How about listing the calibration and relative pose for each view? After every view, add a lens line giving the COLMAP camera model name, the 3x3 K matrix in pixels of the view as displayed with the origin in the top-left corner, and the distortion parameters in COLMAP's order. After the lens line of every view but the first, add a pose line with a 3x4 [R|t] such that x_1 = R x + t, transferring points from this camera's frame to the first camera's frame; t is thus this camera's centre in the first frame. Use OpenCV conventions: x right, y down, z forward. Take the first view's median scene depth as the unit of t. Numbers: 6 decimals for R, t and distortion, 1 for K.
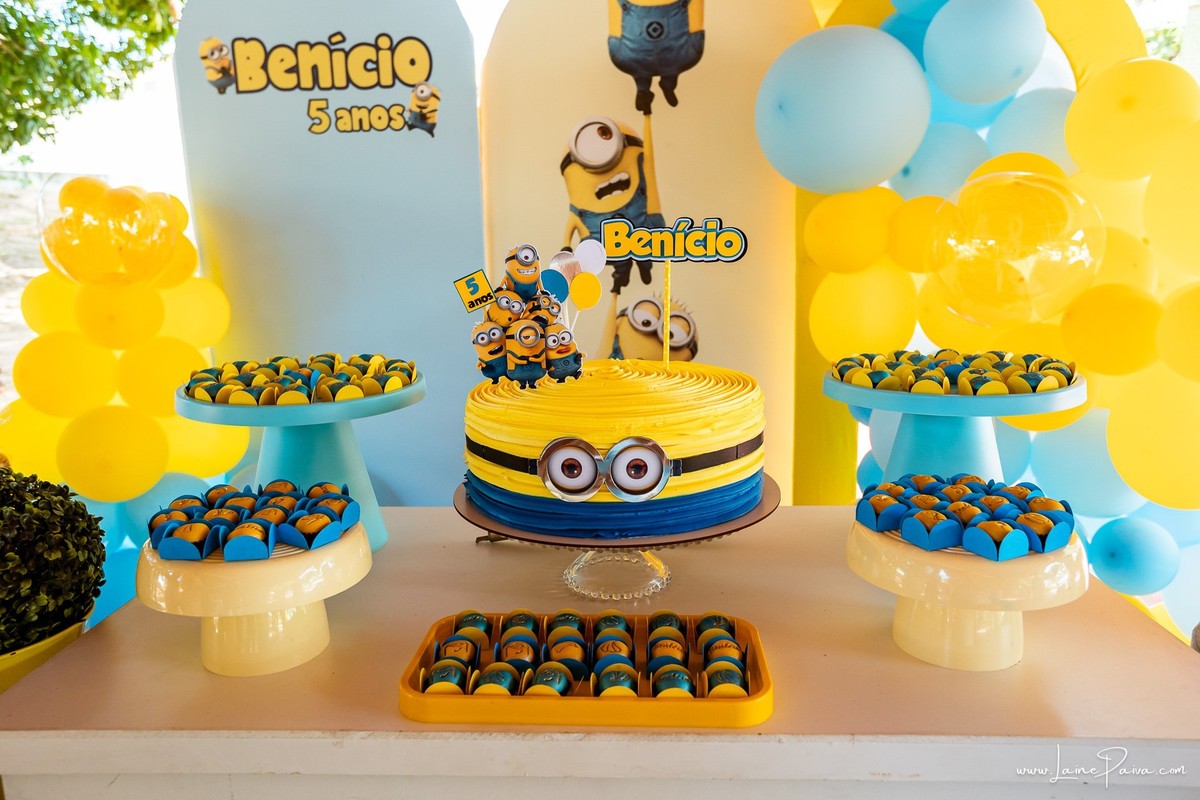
lens RADIAL K [[826.5, 0, 603.0], [0, 826.5, 399.9], [0, 0, 1]] dist [0.003376, 0.010072]
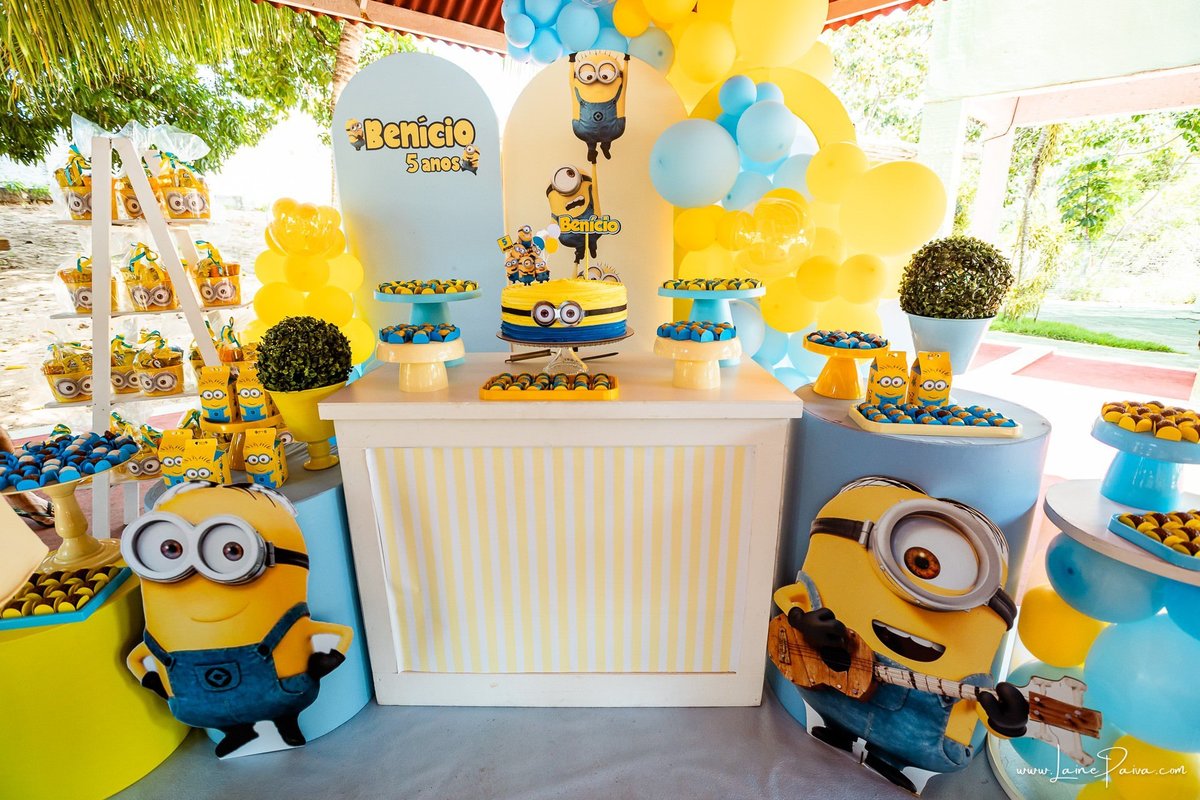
lens RADIAL K [[582.8, 0, 597.8], [0, 582.8, 398.9], [0, 0, 1]] dist [-0.029542, 0.006358]
pose [[0.999681, 0.001591, 0.025221, 0.033608], [-0.003291, 0.997711, 0.067542, 0.093304], [-0.025056, -0.067603, 0.997398, -0.337138]]
